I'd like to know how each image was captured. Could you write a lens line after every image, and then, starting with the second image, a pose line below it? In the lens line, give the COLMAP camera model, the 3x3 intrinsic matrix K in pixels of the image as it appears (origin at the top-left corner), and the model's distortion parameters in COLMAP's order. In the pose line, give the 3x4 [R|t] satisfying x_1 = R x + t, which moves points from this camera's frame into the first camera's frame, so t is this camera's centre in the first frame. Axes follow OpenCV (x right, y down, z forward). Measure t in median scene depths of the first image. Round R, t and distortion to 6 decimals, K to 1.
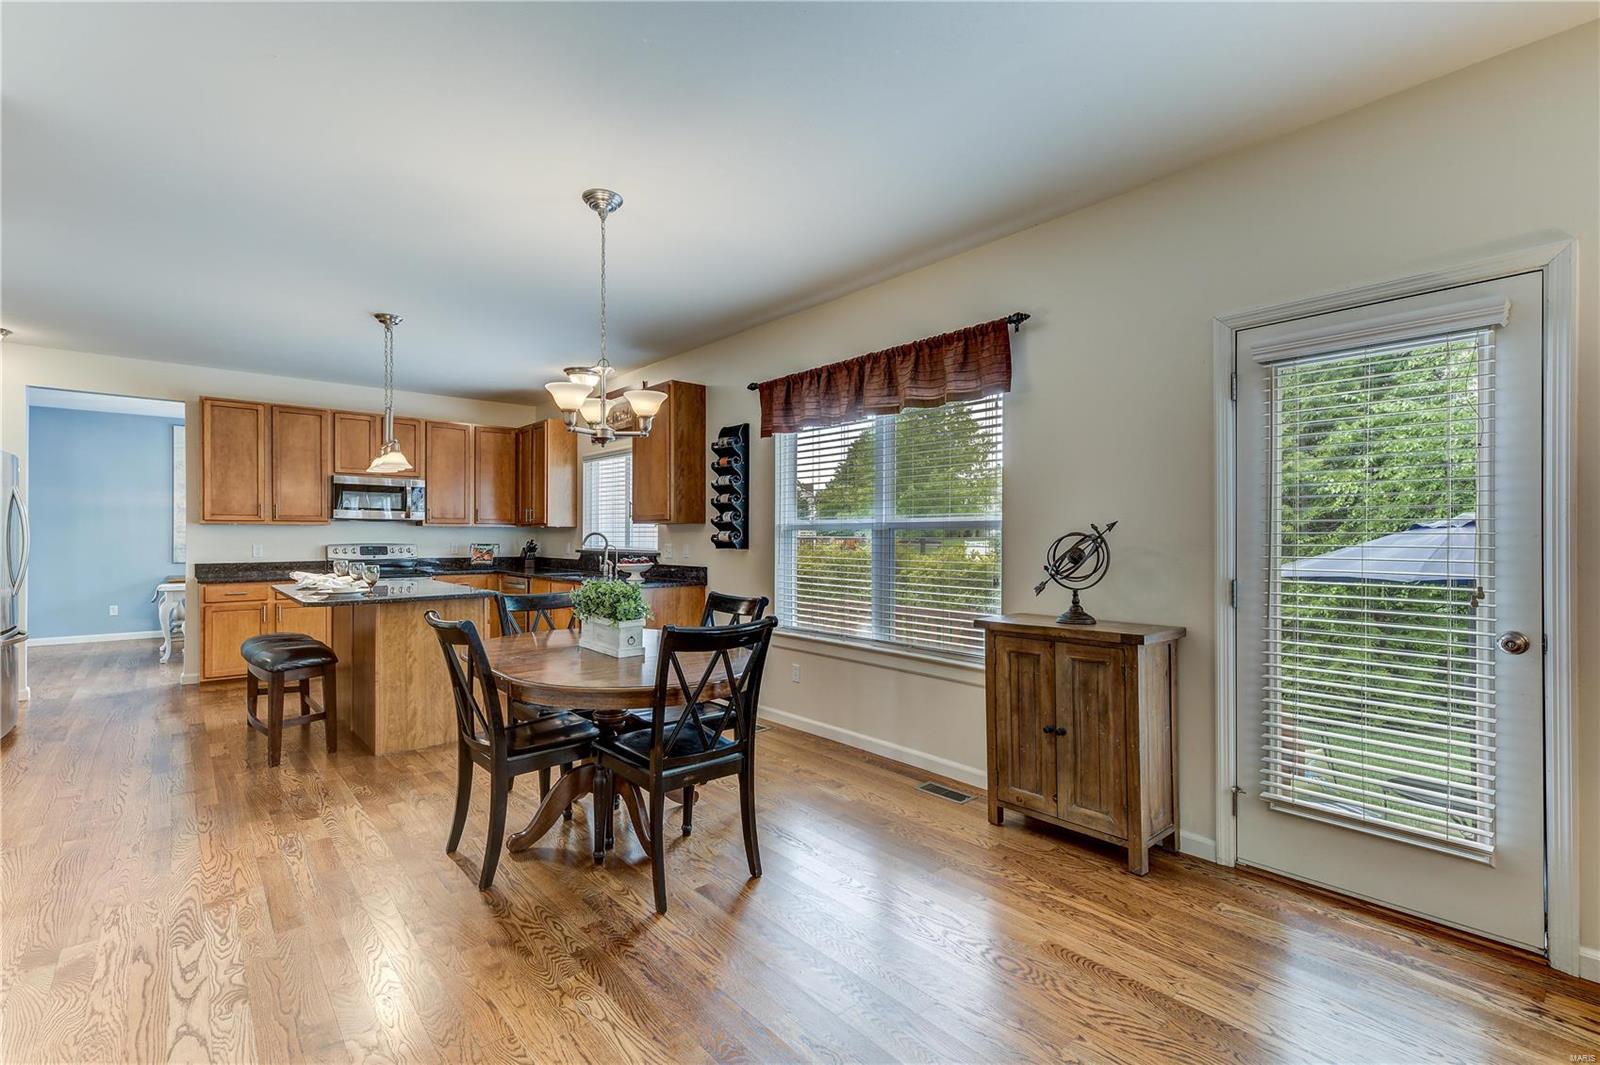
lens RADIAL K [[697.3, 0, 797.1], [0, 697.3, 535.4], [0, 0, 1]] dist [-0.004650, -0.000418]
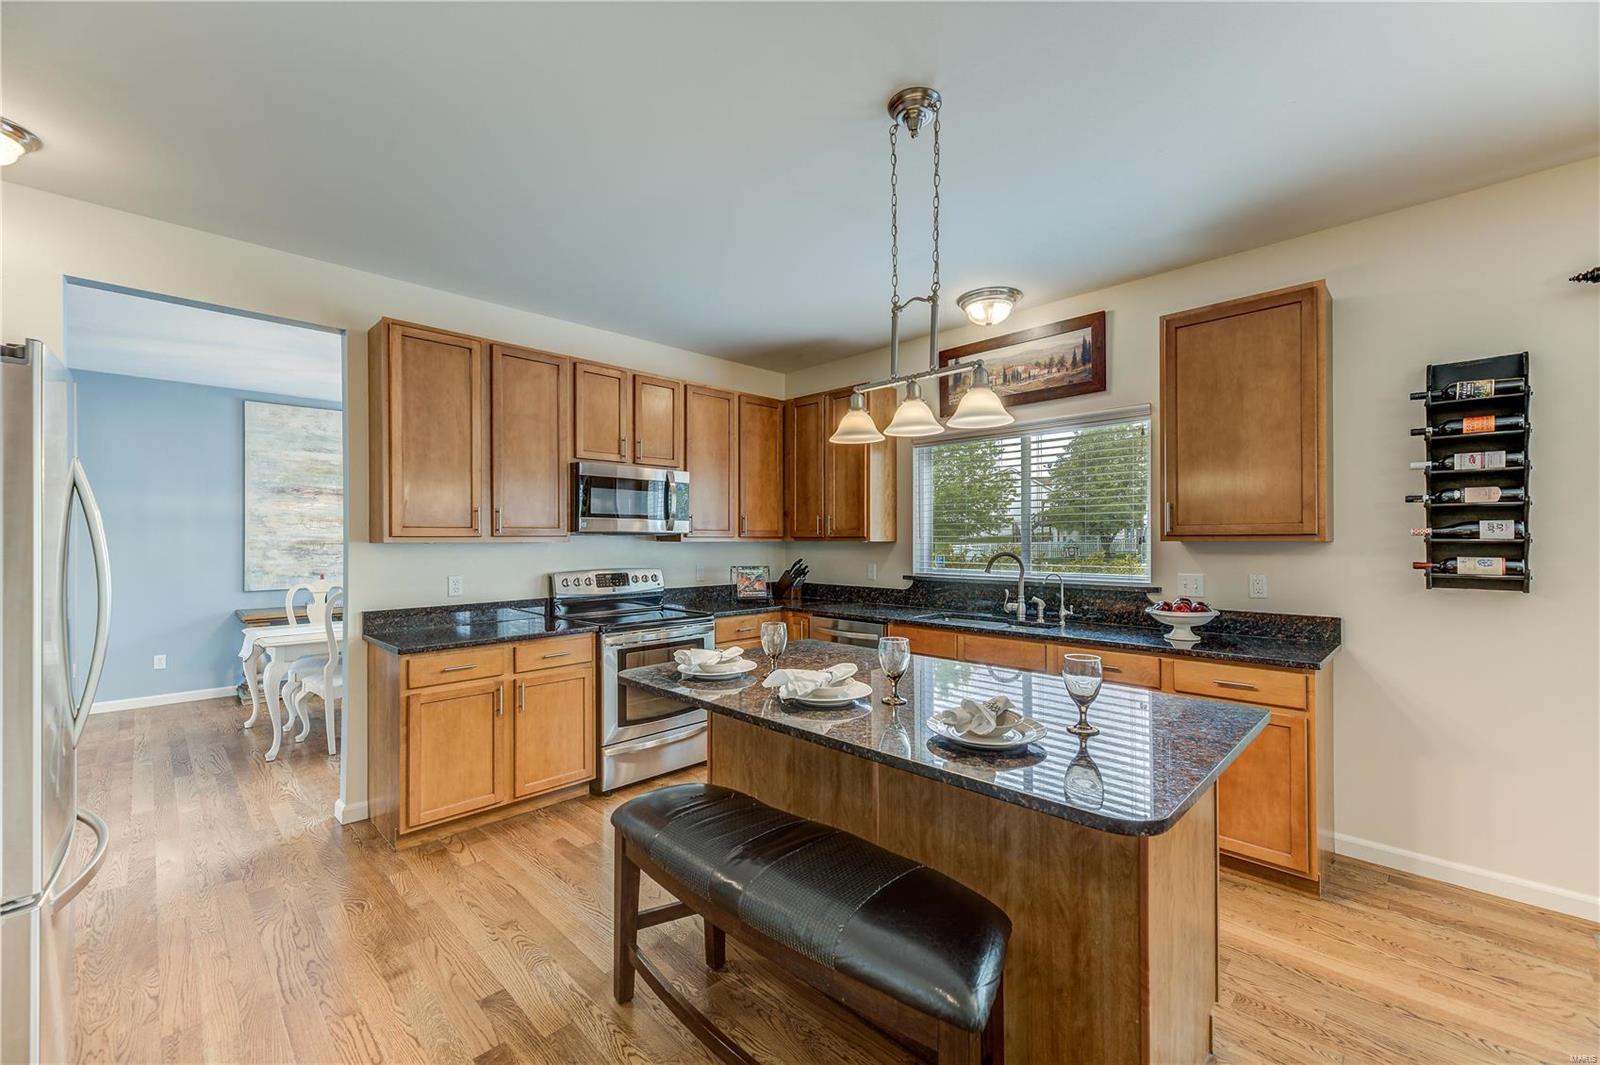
lens RADIAL K [[651.5, 0, 796.0], [0, 651.5, 537.5], [0, 0, 1]] dist [0.004724, 0.000202]
pose [[0.998721, -0.004089, 0.050391, -0.524833], [0.004083, 0.999992, 0.000219, -0.019712], [-0.050391, -0.000013, 0.998730, 0.430568]]
